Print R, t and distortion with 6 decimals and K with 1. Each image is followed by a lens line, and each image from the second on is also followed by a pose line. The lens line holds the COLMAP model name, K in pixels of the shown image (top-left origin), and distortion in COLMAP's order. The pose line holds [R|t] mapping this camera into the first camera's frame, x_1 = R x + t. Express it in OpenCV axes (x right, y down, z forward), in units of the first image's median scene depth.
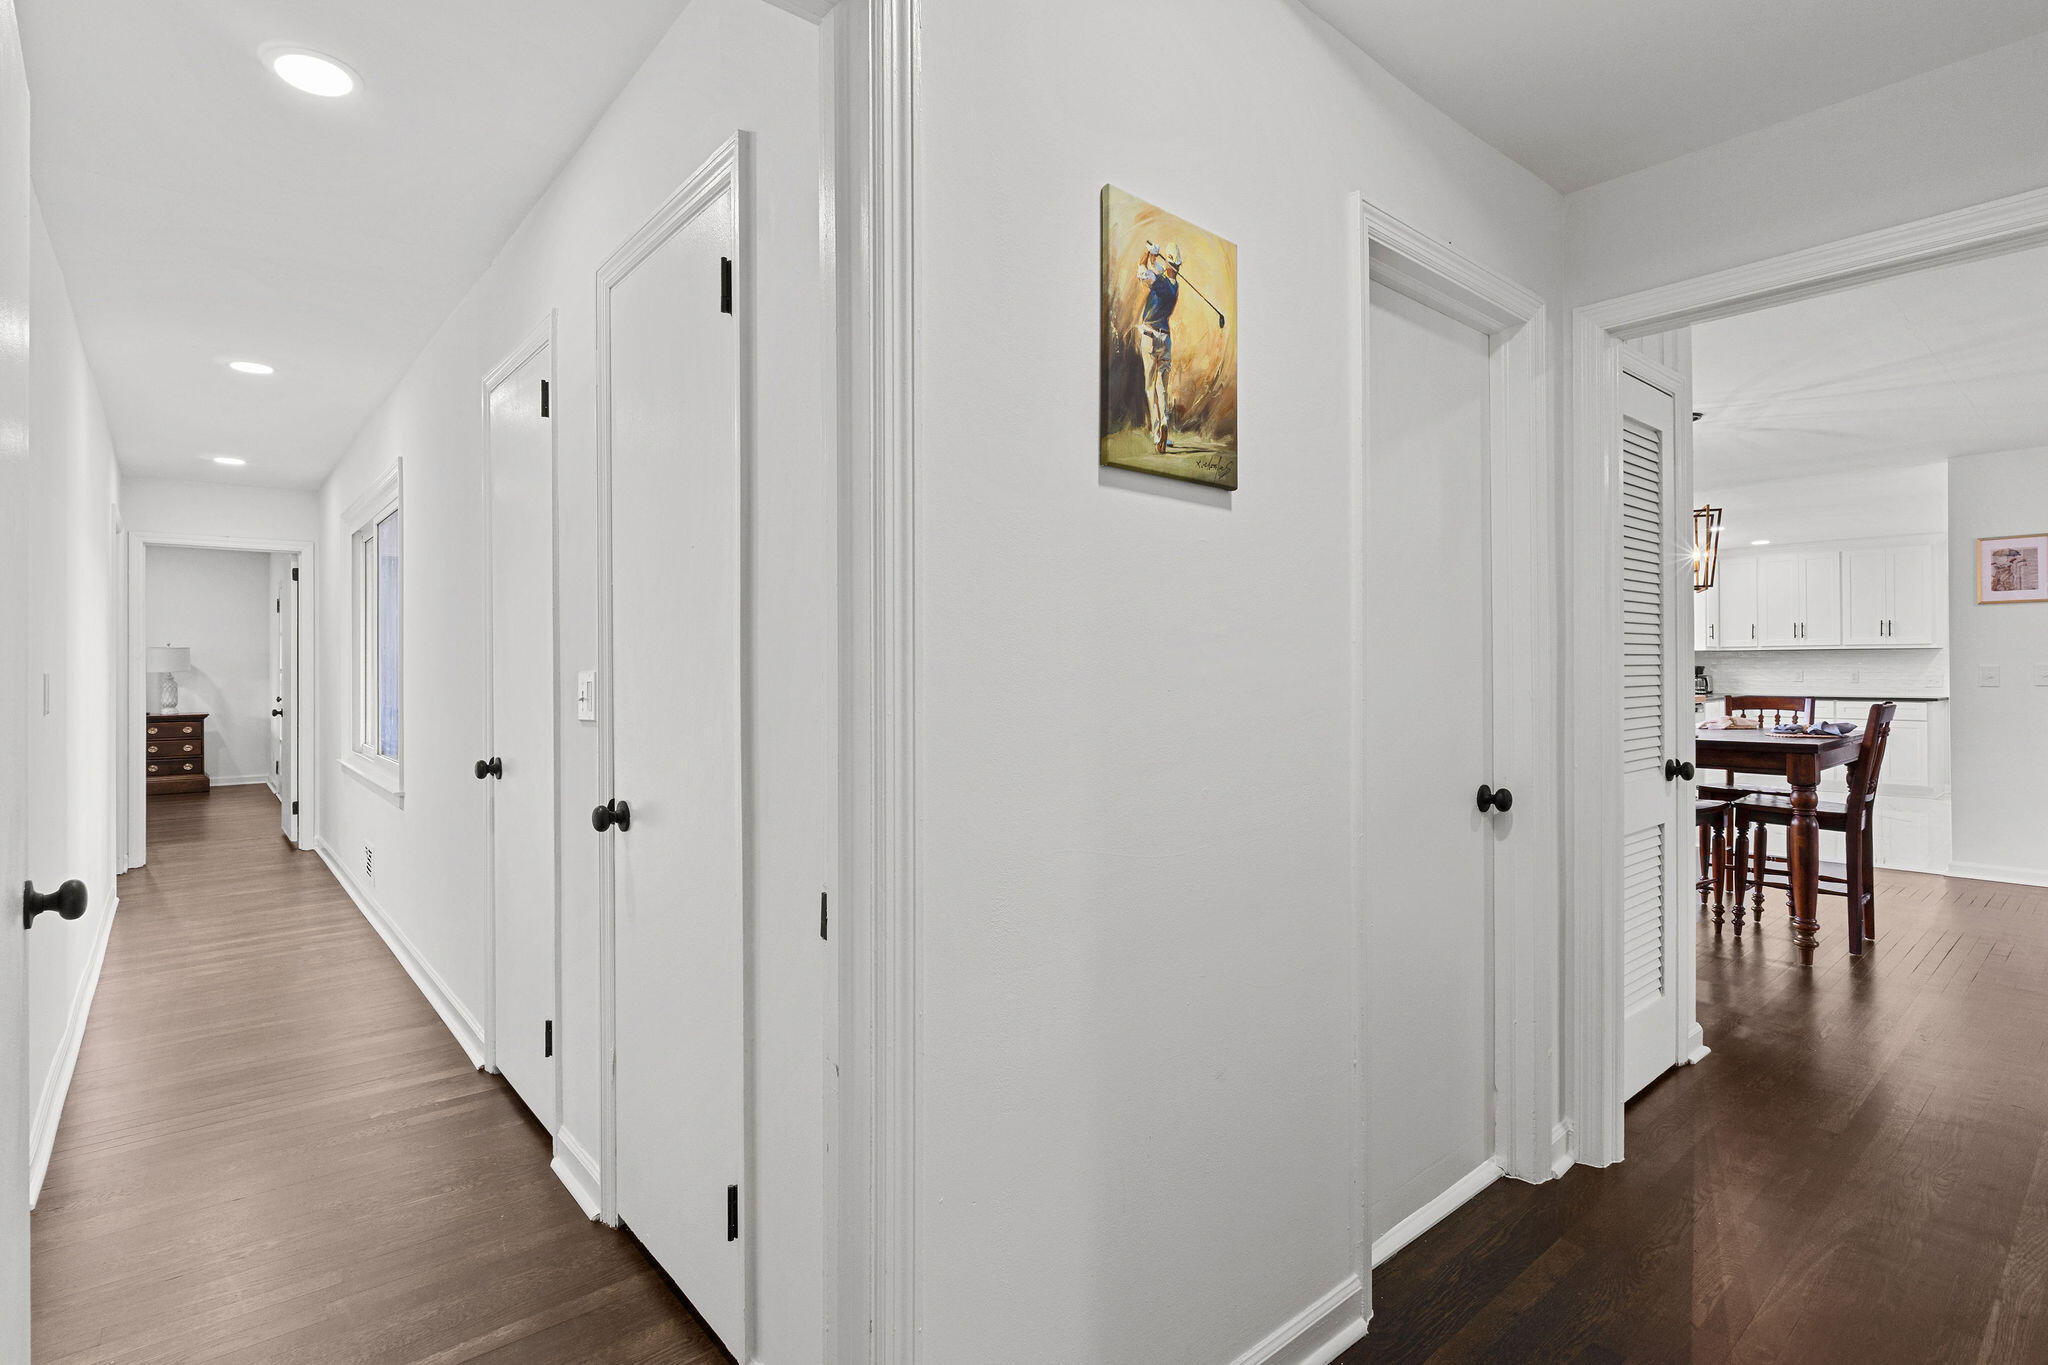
lens RADIAL K [[967.6, 0, 1010.9], [0, 967.6, 673.8], [0, 0, 1]] dist [-0.009387, 0.000572]
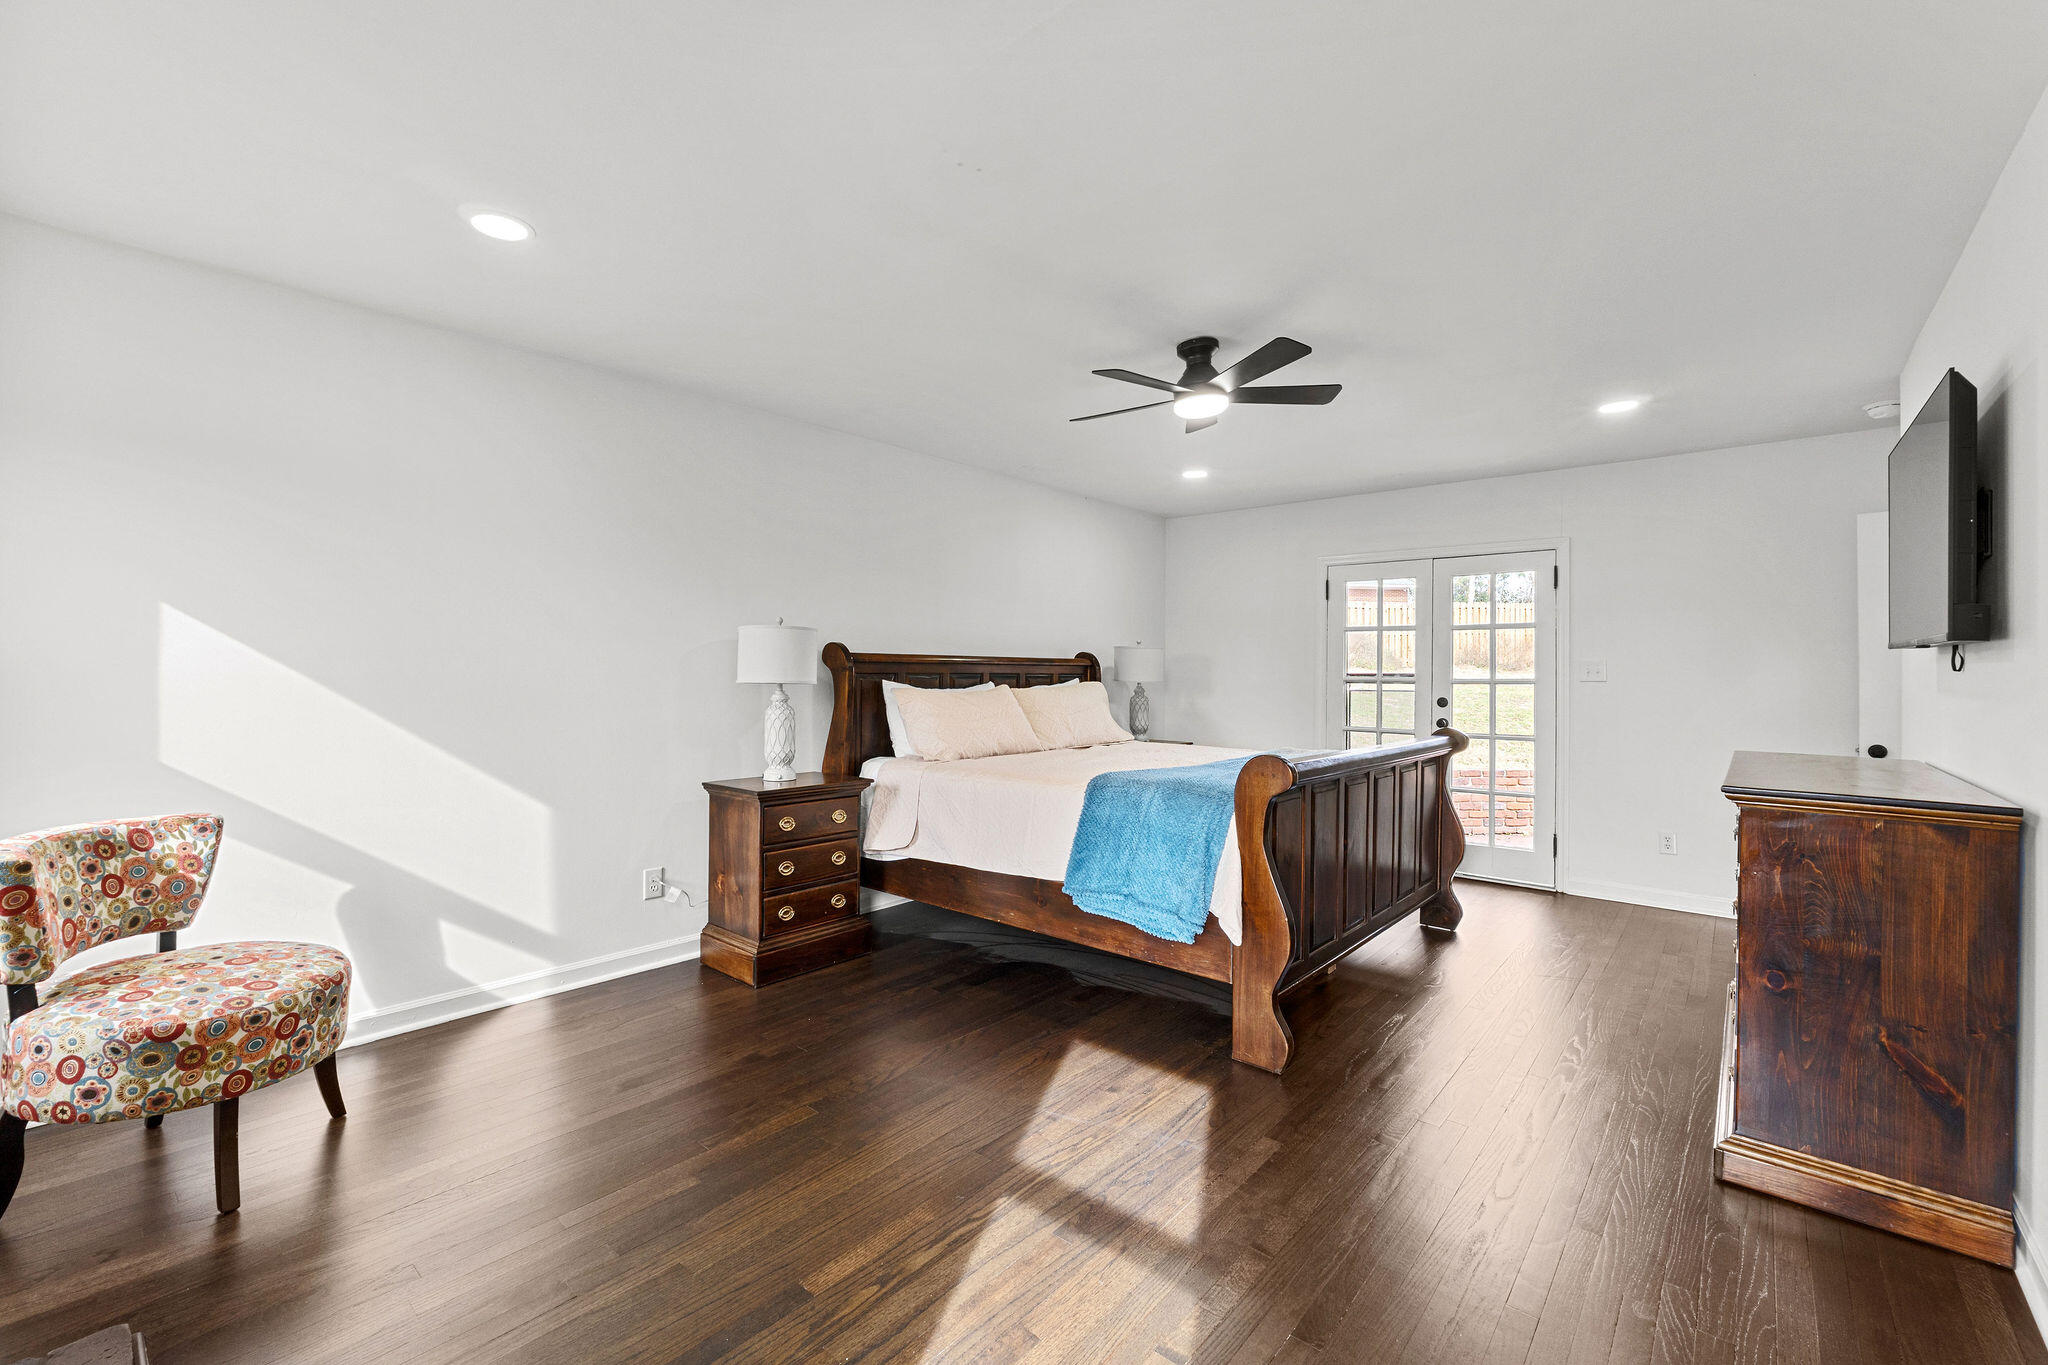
lens RADIAL K [[862.8, 0, 1015.3], [0, 862.8, 677.9], [0, 0, 1]] dist [-0.006546, -0.000390]
pose [[0.988367, 0.004503, 0.152024, -0.829579], [-0.003531, 0.999972, -0.006661, -0.001770], [-0.152050, 0.006047, 0.988354, 0.597703]]
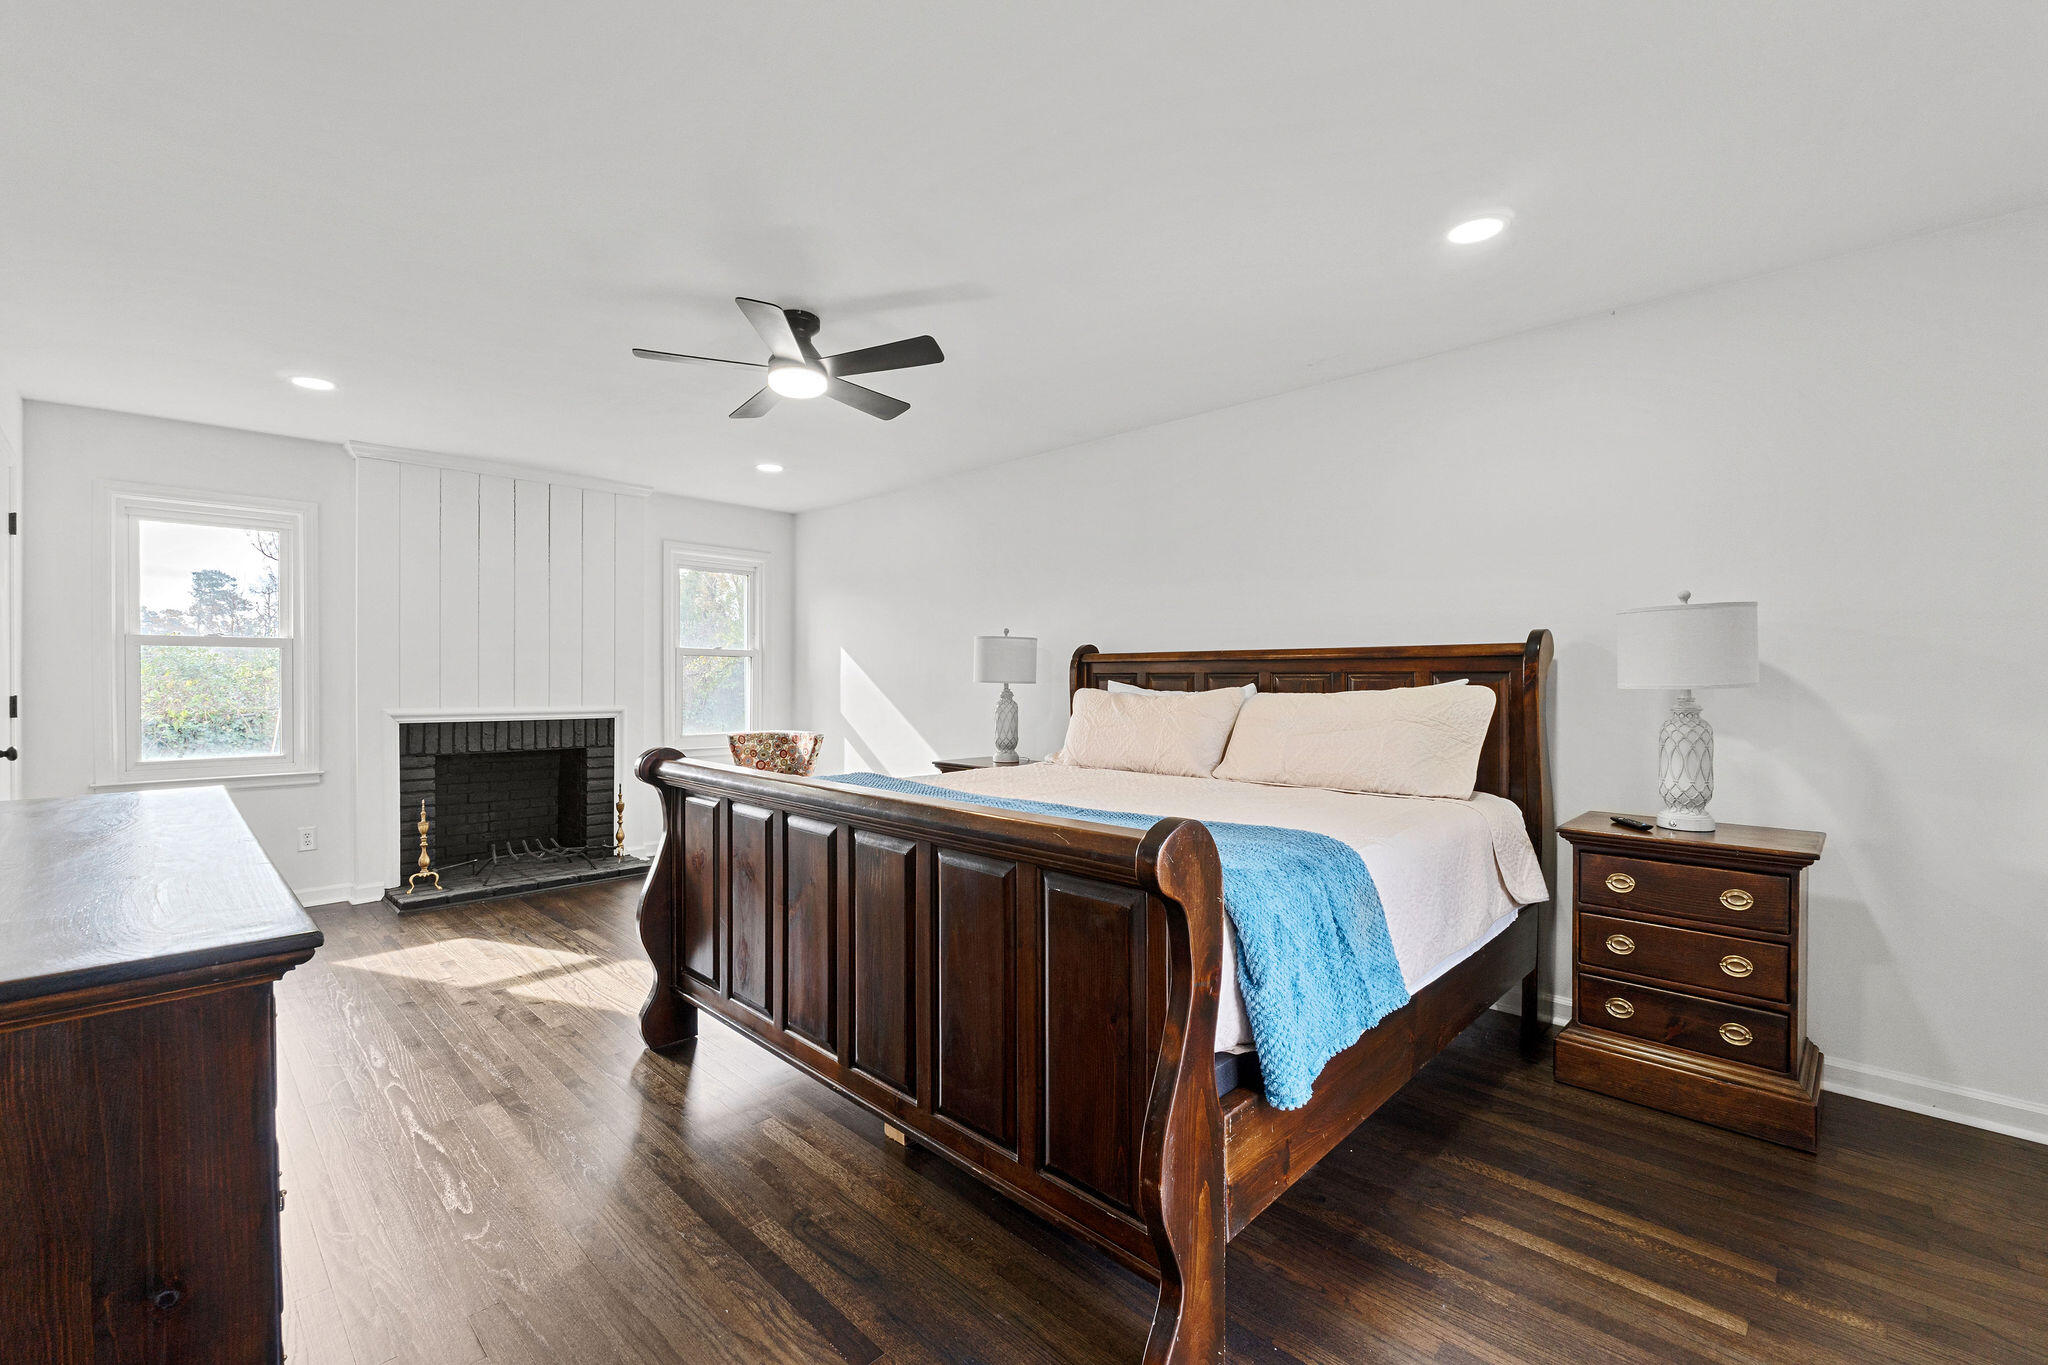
lens RADIAL K [[862.8, 0, 1014.2], [0, 862.8, 687.8], [0, 0, 1]] dist [-0.006546, -0.000390]
pose [[0.086626, 0.011159, -0.996178, -0.626741], [-0.007011, 0.999919, 0.010591, -0.002964], [0.996216, 0.006067, 0.086698, 0.767112]]
